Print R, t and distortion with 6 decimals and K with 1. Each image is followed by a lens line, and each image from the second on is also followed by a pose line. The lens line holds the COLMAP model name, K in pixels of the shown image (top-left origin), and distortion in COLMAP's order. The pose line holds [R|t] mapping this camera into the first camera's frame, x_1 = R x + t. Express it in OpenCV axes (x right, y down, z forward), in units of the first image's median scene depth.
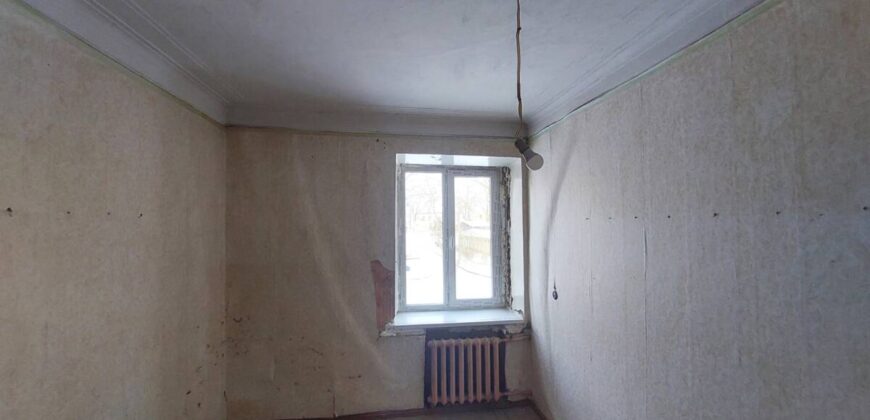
lens RADIAL K [[376.4, 0, 435.0], [0, 376.4, 210.0], [0, 0, 1]] dist [0.024203, -0.000192]
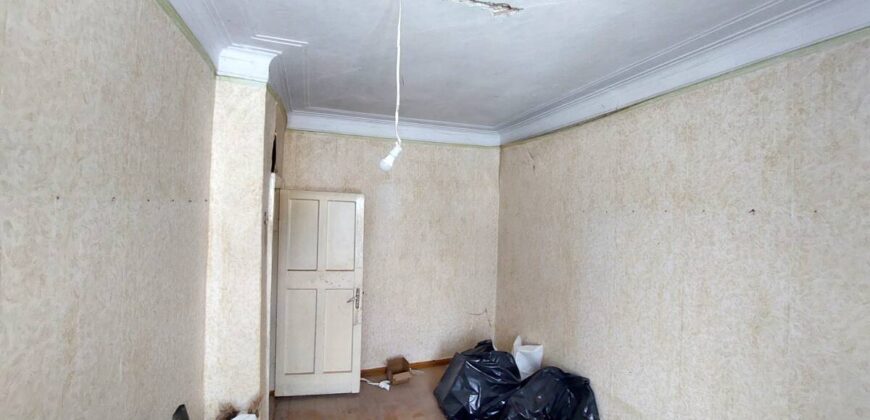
lens RADIAL K [[376.4, 0, 435.0], [0, 376.4, 210.0], [0, 0, 1]] dist [0.024203, -0.000192]
pose [[-0.985906, -0.018229, -0.166306, 0.267671], [-0.011690, 0.999123, -0.040213, 0.061402], [0.166893, -0.037702, -0.985254, 1.987402]]
